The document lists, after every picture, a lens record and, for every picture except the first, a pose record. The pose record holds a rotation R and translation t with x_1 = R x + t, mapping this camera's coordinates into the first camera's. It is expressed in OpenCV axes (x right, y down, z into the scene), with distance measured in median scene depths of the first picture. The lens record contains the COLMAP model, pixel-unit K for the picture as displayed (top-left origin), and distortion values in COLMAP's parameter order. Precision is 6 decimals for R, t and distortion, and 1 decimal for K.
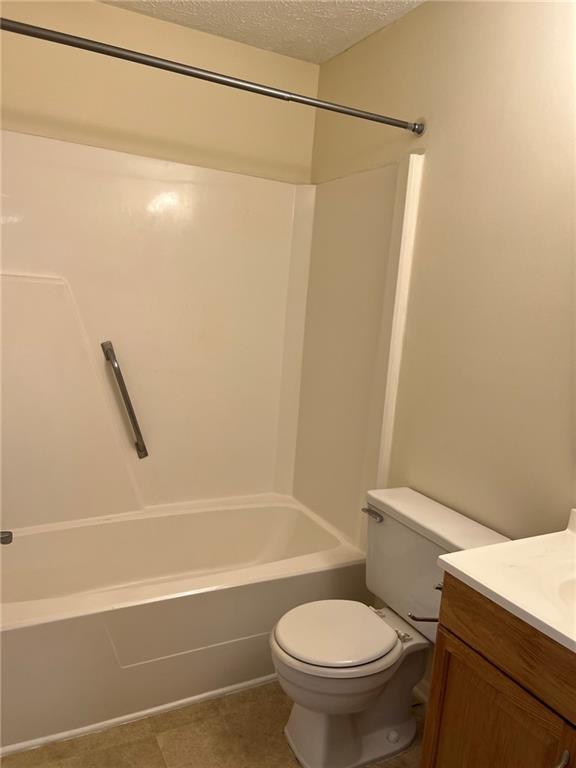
lens RADIAL K [[575.7, 0, 287.2], [0, 575.7, 386.0], [0, 0, 1]] dist [0.054991, -0.056756]
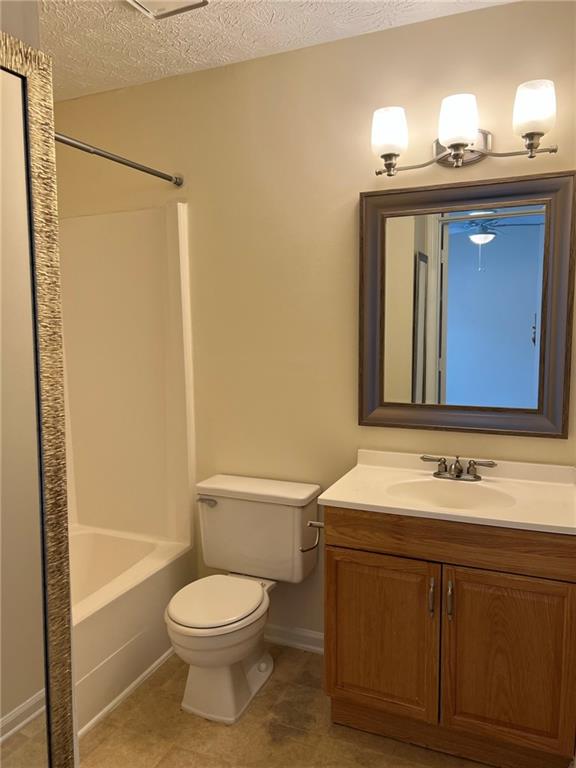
lens RADIAL K [[575.7, 0, 287.0], [0, 575.7, 382.6], [0, 0, 1]] dist [0.054991, -0.056756]
pose [[0.778791, -0.148404, 0.609476, -0.438520], [0.166668, 0.985643, 0.027029, -0.026627], [-0.604737, 0.080531, 0.792344, -0.069444]]
